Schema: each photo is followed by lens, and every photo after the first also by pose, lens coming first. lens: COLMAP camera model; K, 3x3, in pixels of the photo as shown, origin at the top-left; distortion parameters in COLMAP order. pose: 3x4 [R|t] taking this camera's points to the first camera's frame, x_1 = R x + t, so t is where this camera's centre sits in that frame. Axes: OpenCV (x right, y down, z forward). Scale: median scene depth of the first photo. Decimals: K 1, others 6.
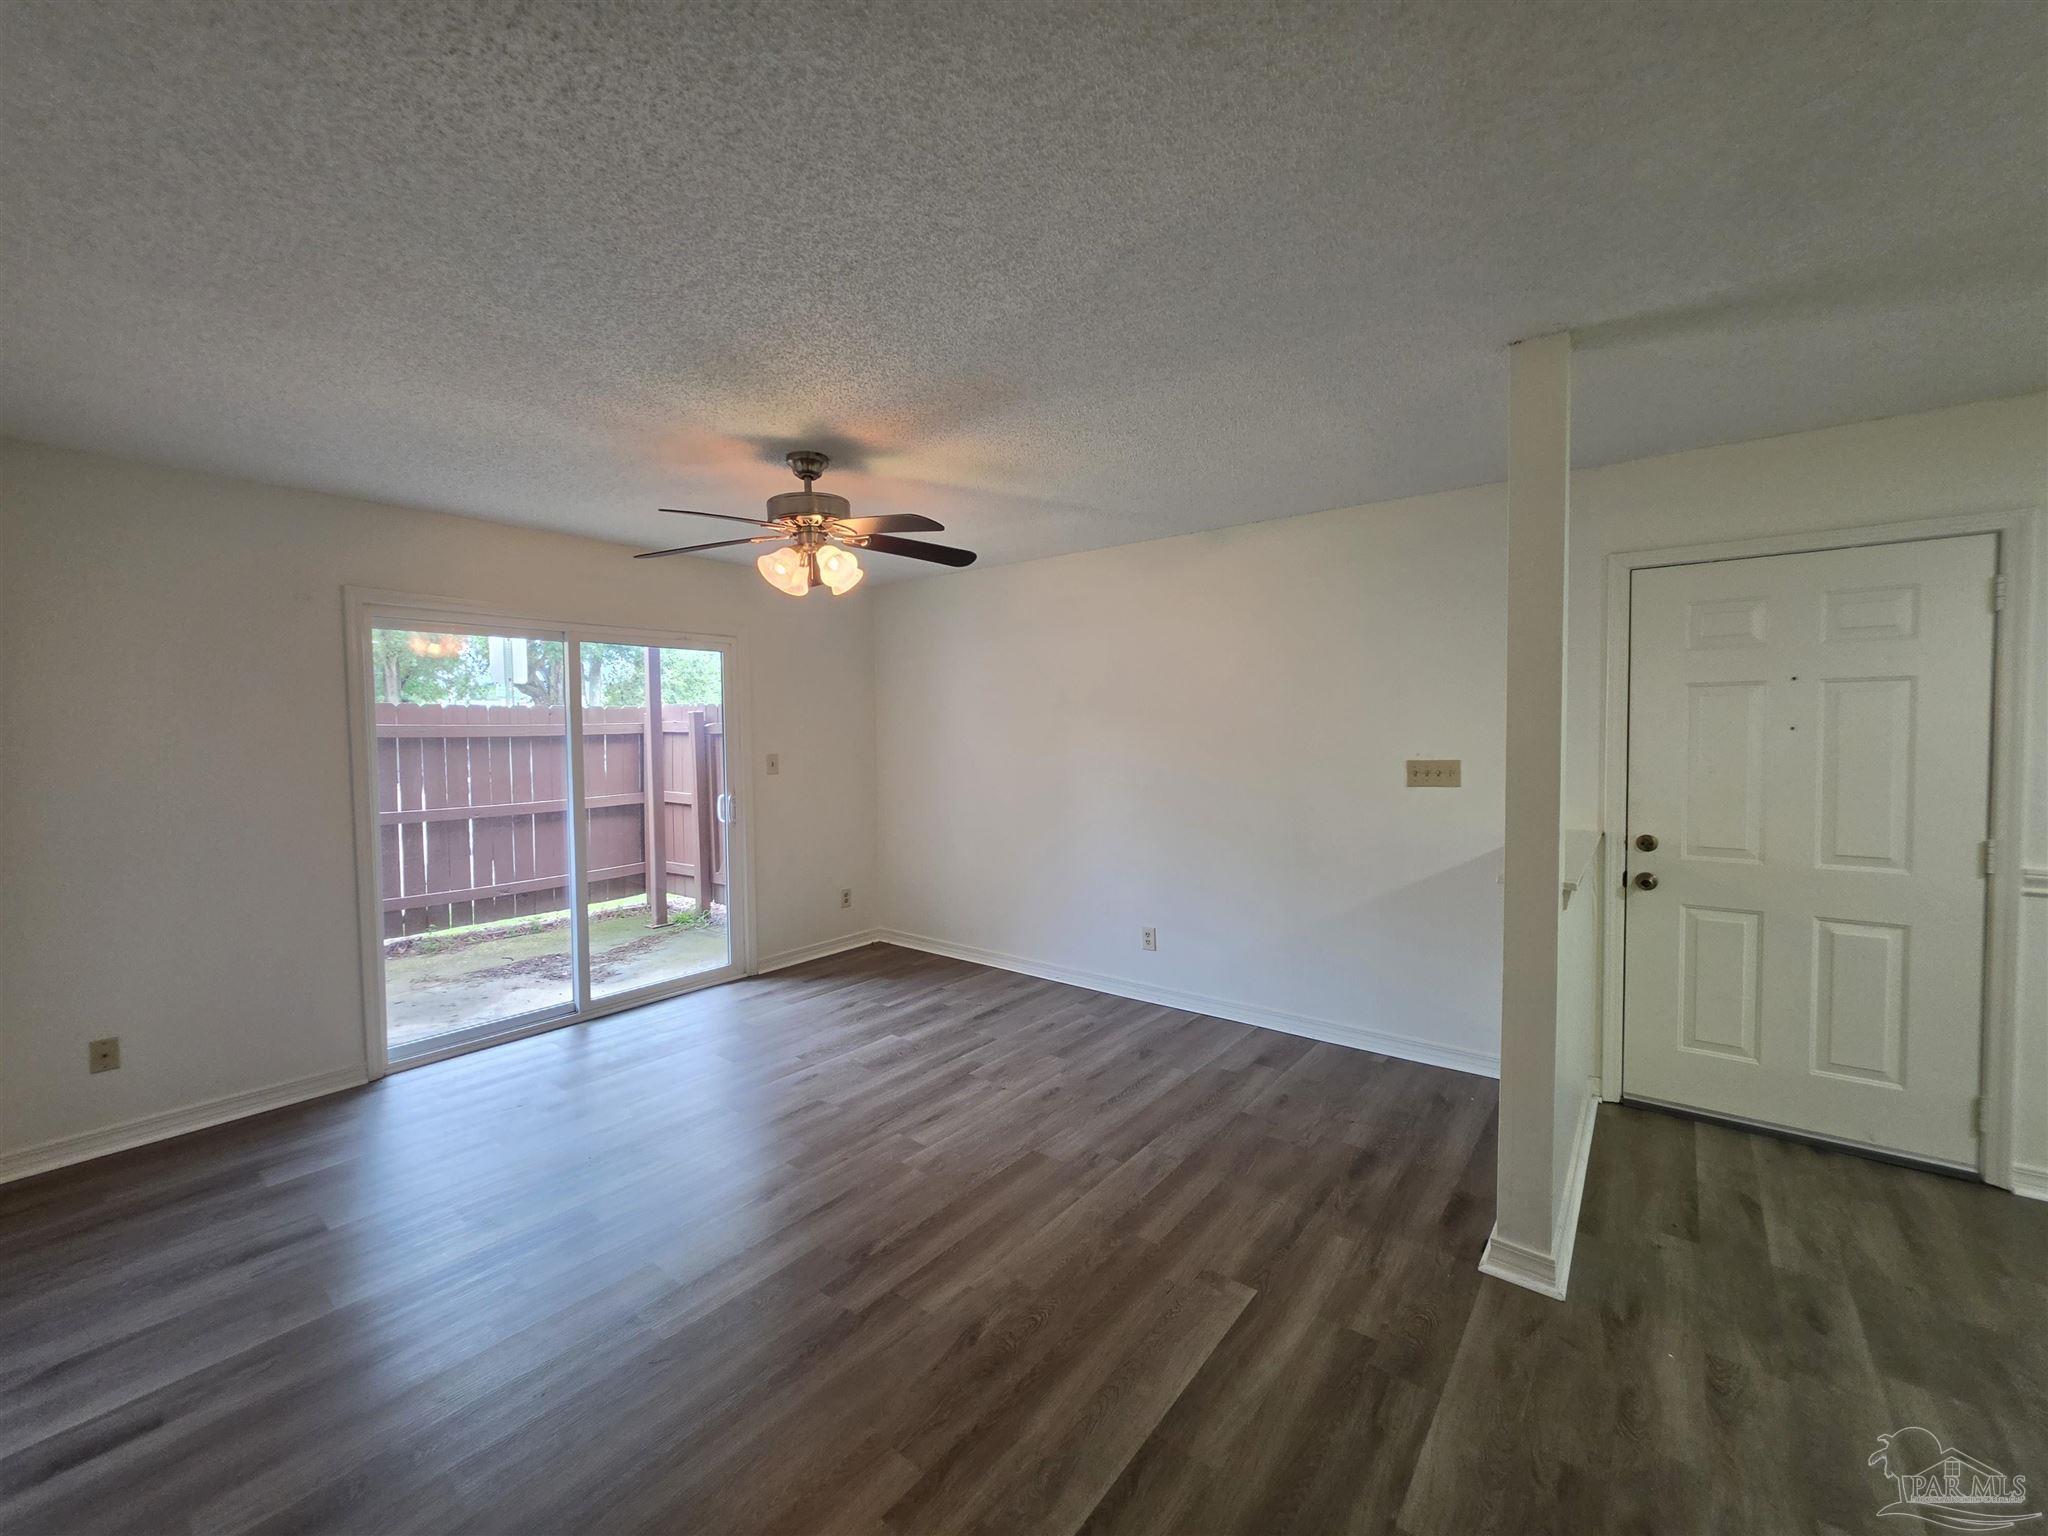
lens RADIAL K [[834.3, 0, 1014.8], [0, 834.3, 765.6], [0, 0, 1]] dist [-0.006354, 0.000665]
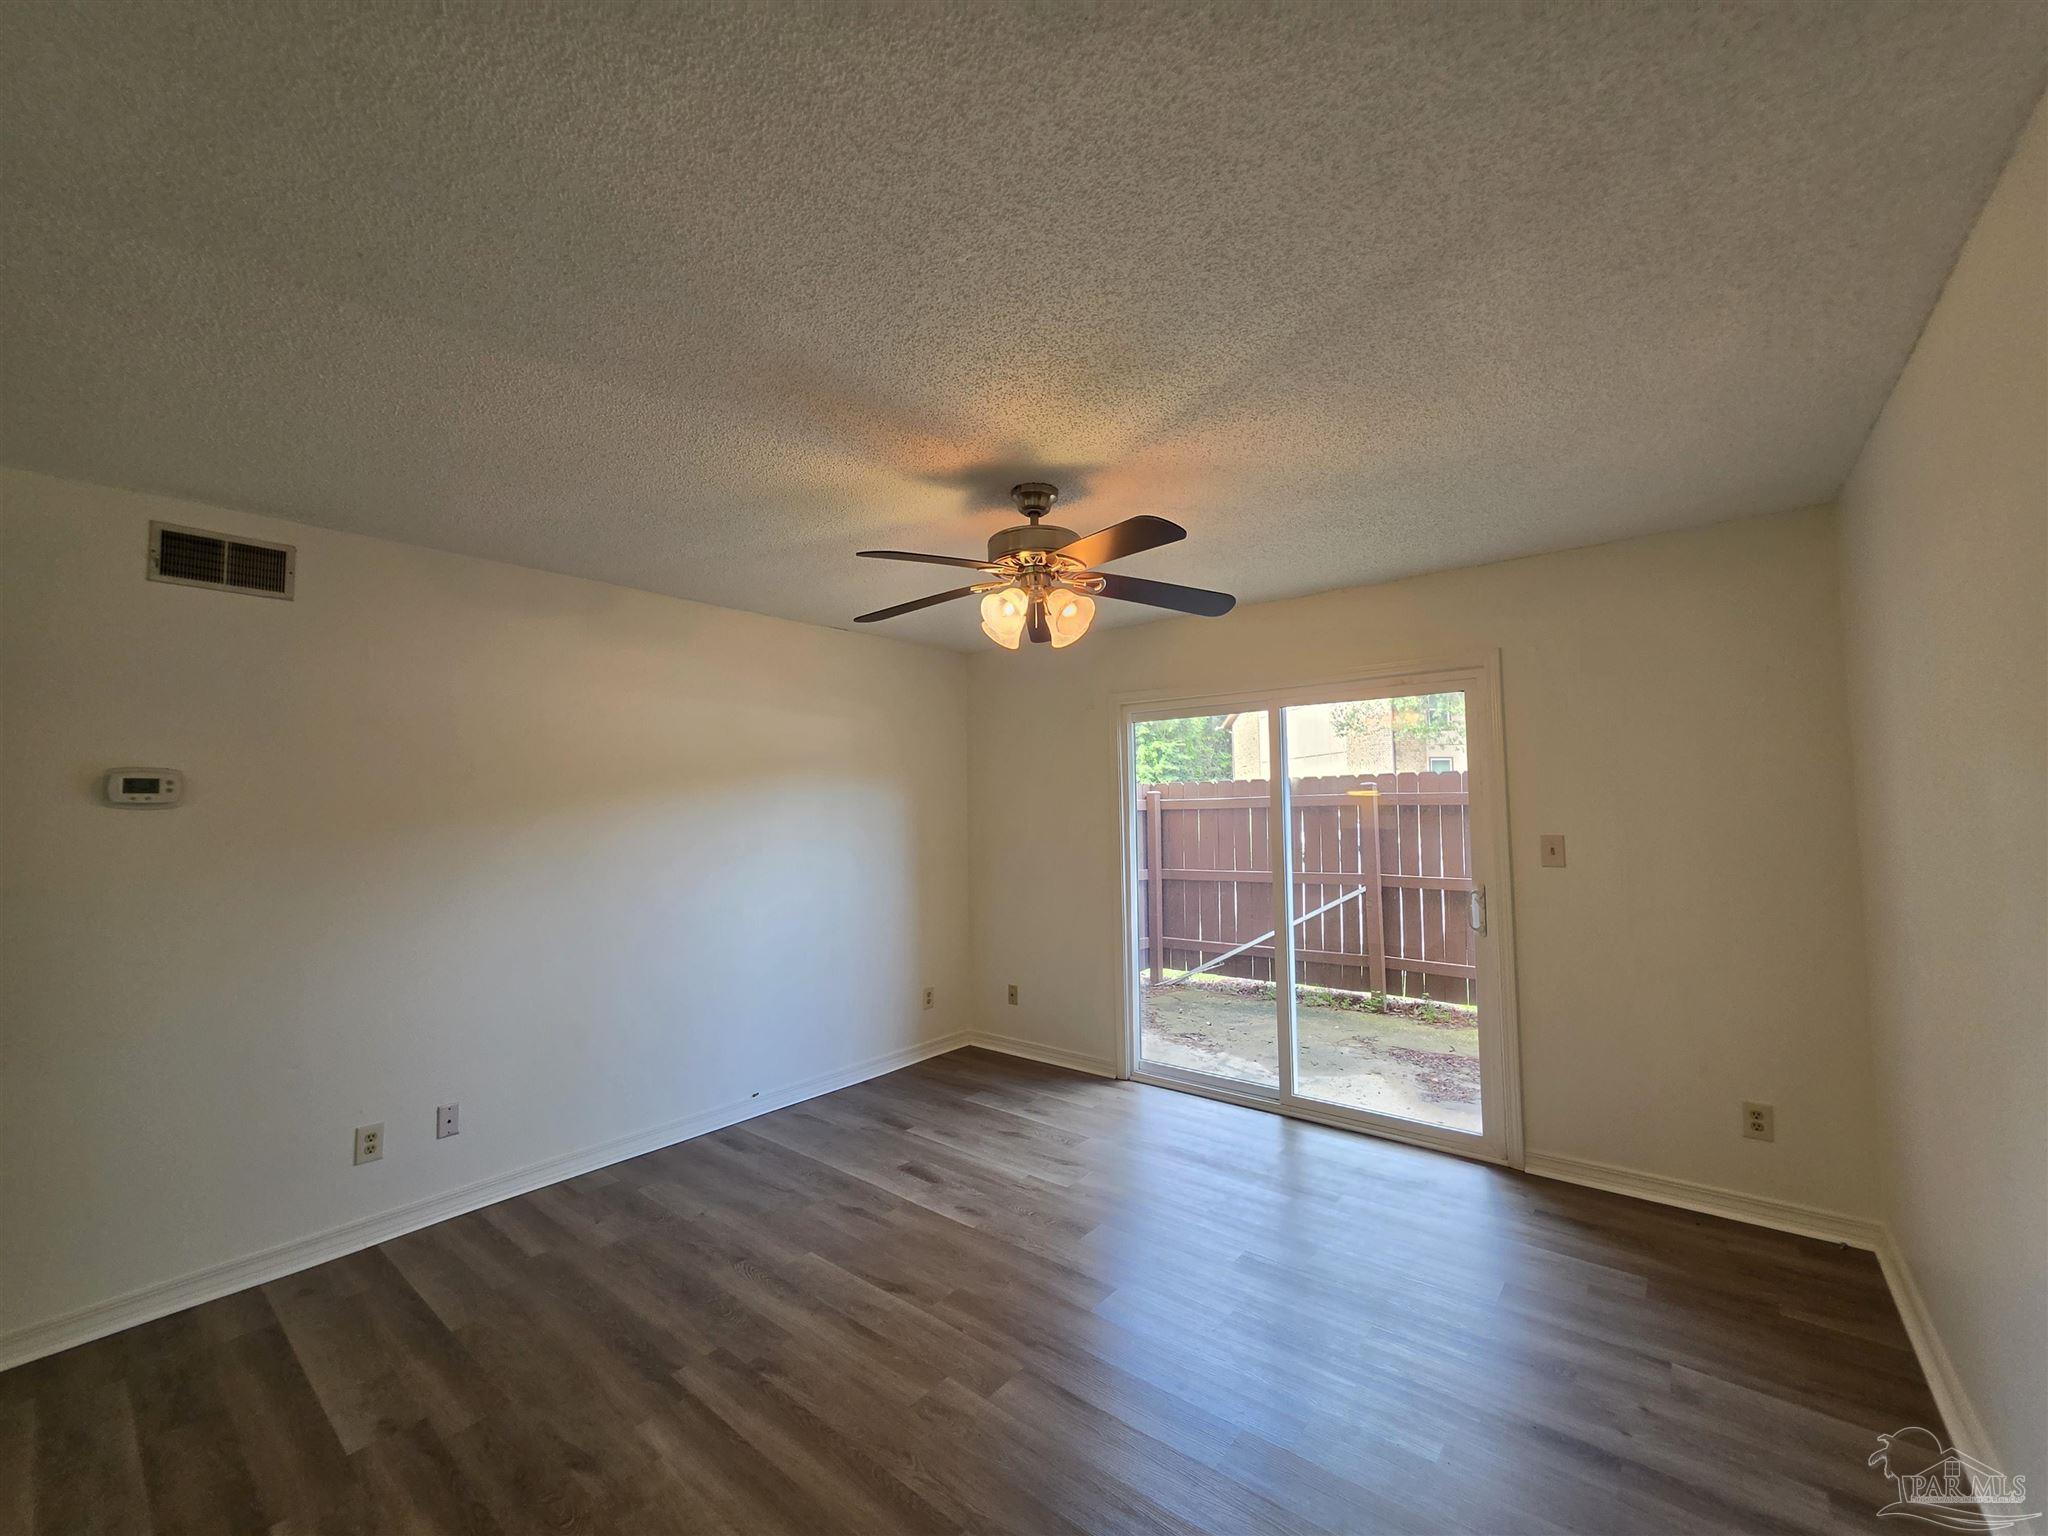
lens RADIAL K [[834.3, 0, 1014.3], [0, 834.3, 757.4], [0, 0, 1]] dist [-0.006354, 0.000665]
pose [[-0.022207, -0.051300, -0.998436, 0.492841], [-0.033400, 0.998163, -0.050543, -0.036910], [0.999195, 0.032225, -0.023880, 0.812299]]
